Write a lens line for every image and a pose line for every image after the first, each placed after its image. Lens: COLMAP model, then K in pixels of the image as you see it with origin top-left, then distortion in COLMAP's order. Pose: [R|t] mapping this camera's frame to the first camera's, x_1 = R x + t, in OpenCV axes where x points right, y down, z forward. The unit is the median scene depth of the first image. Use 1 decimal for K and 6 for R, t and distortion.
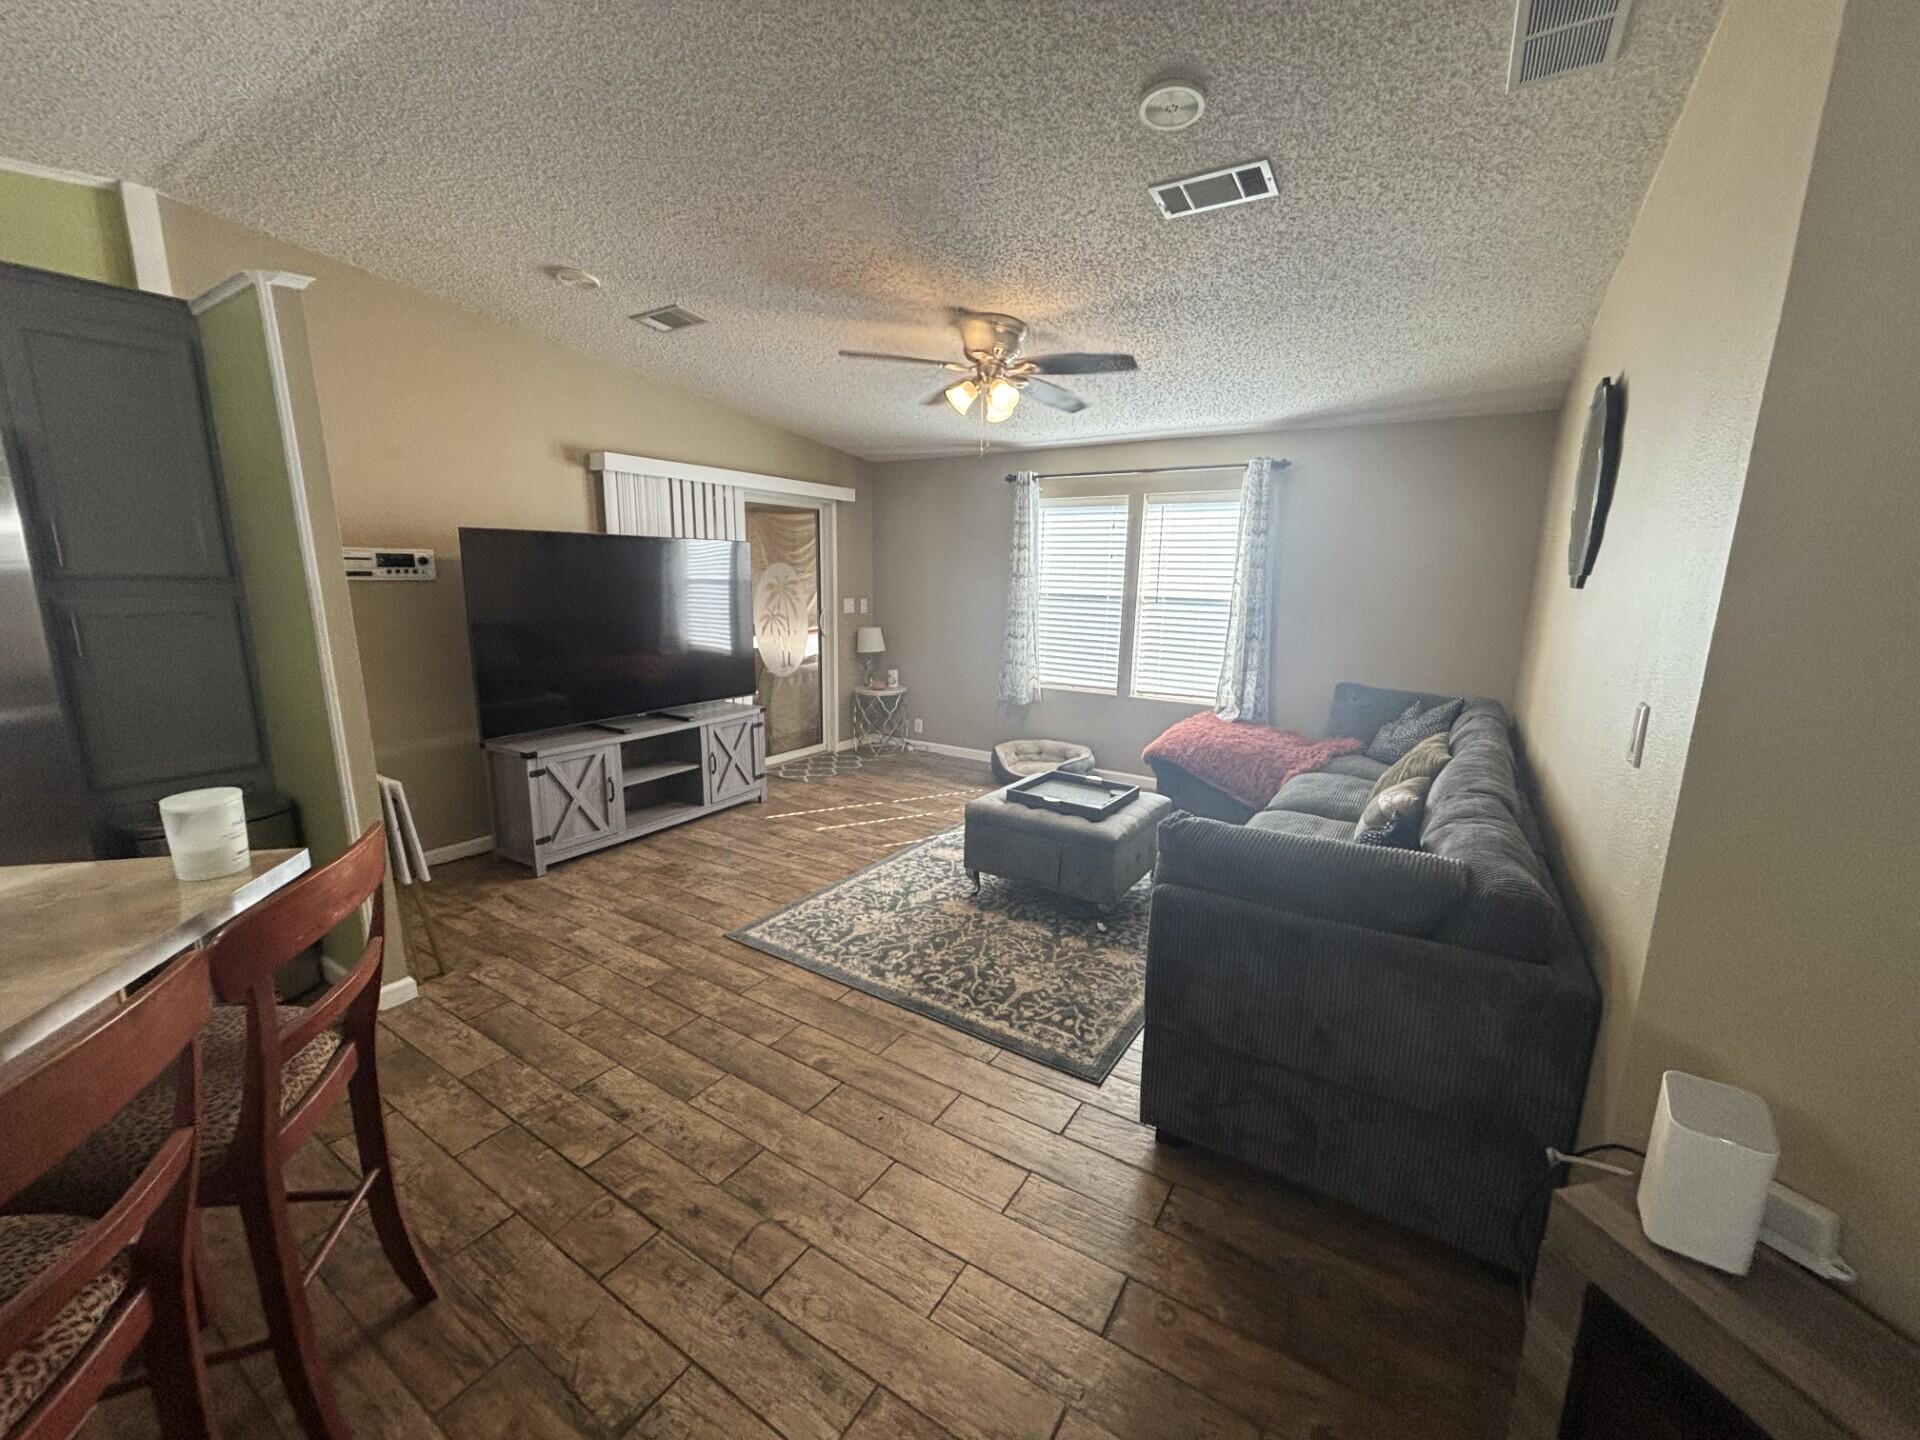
lens RADIAL K [[783.9, 0, 965.1], [0, 783.9, 728.7], [0, 0, 1]] dist [0.008370, -0.000853]
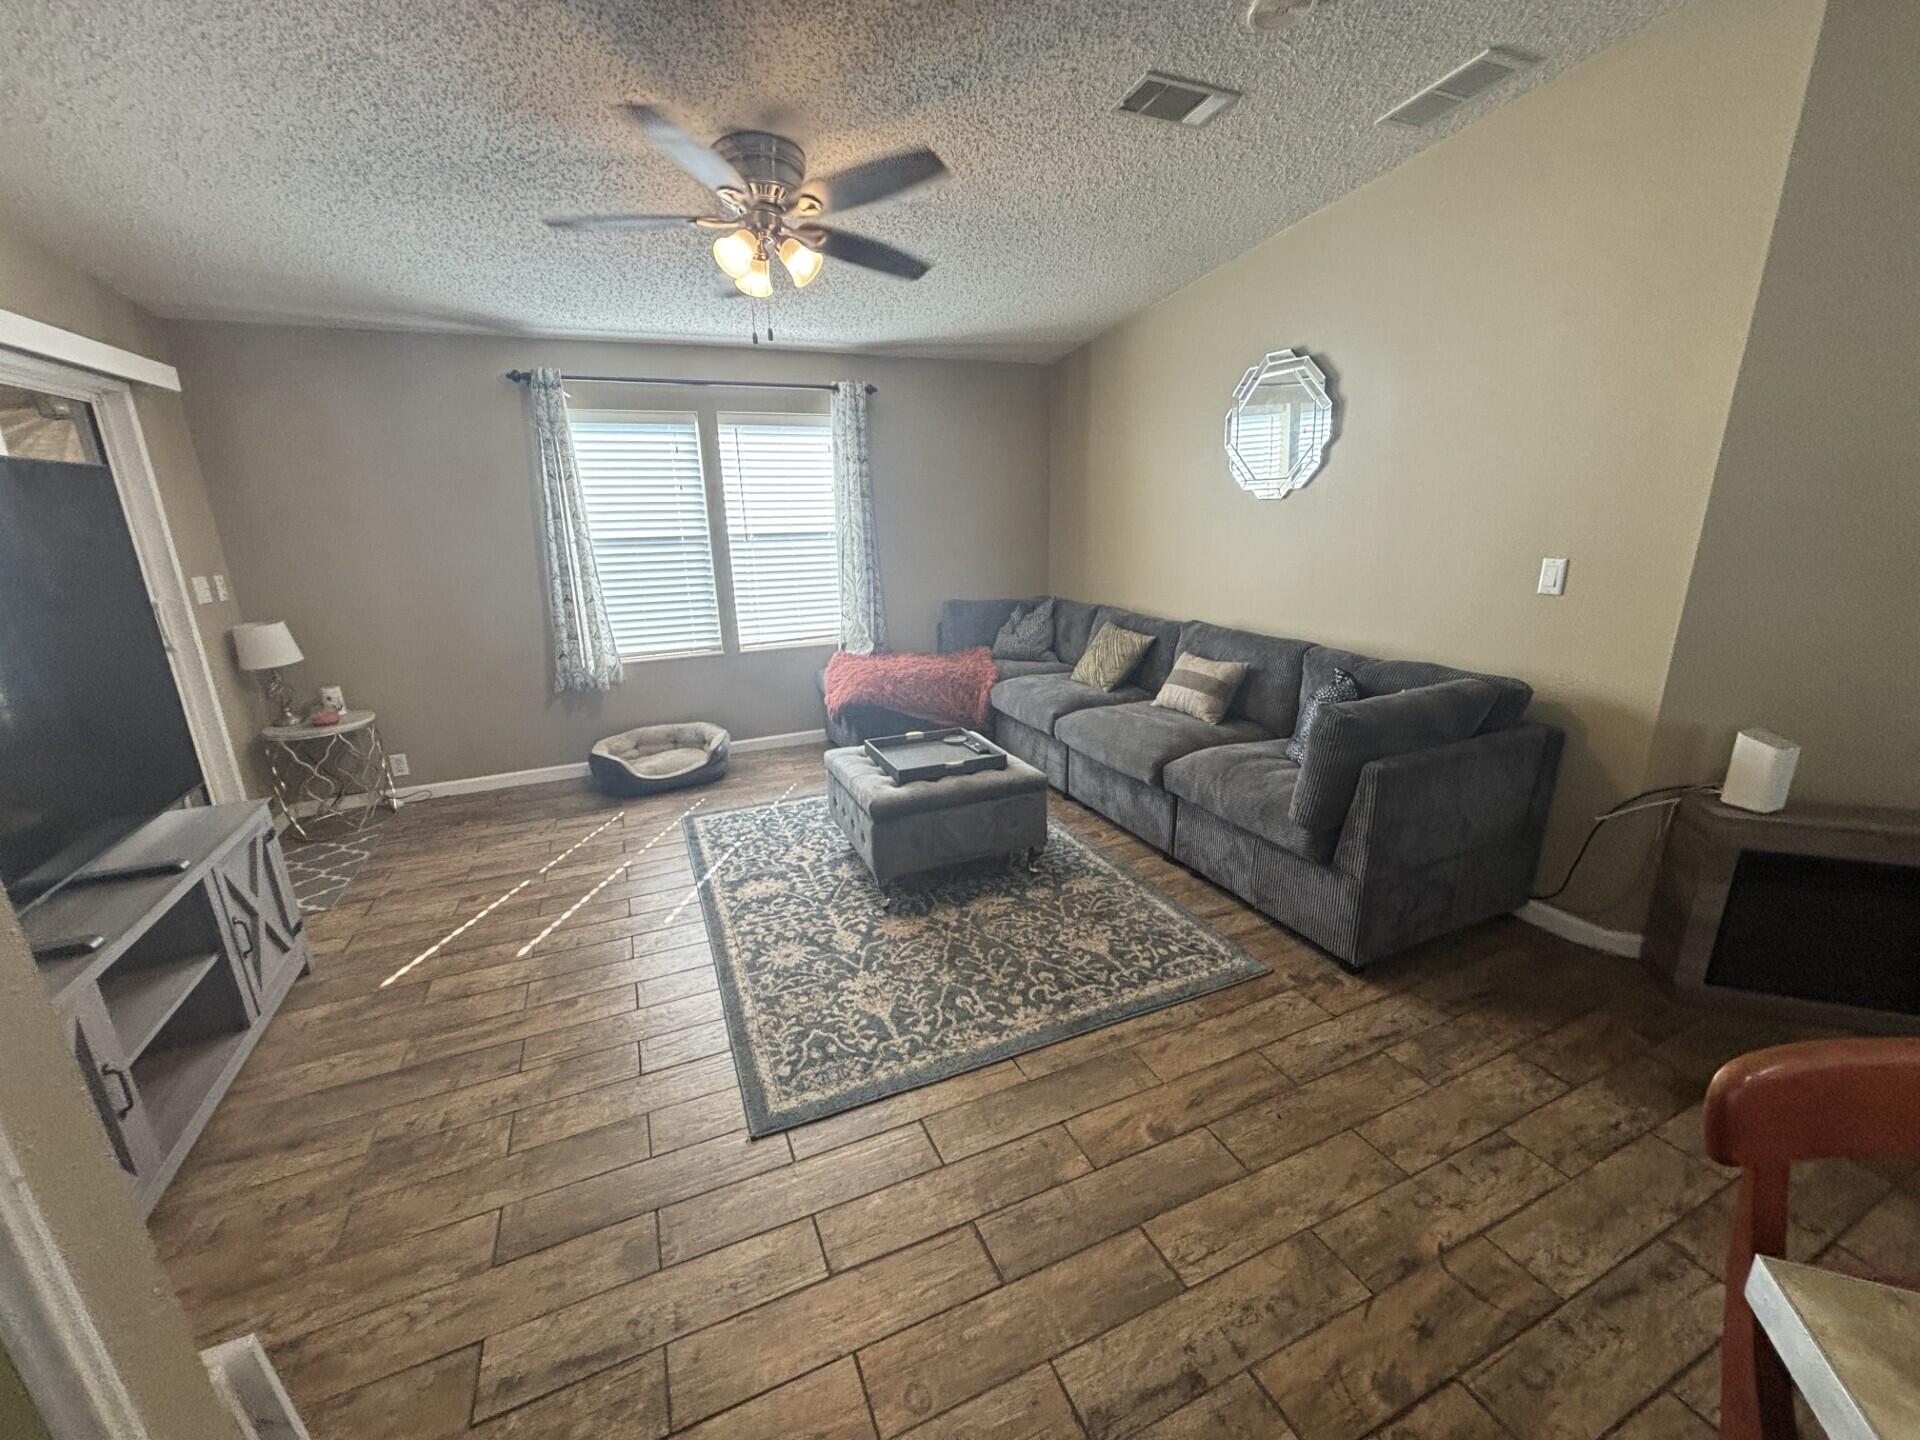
lens RADIAL K [[783.9, 0, 958.8], [0, 783.9, 722.8], [0, 0, 1]] dist [0.008370, -0.000853]
pose [[0.546765, -0.253513, 0.797985, -0.486142], [0.199488, 0.965058, 0.169906, -0.085622], [-0.813175, 0.066290, 0.578232, 0.404482]]
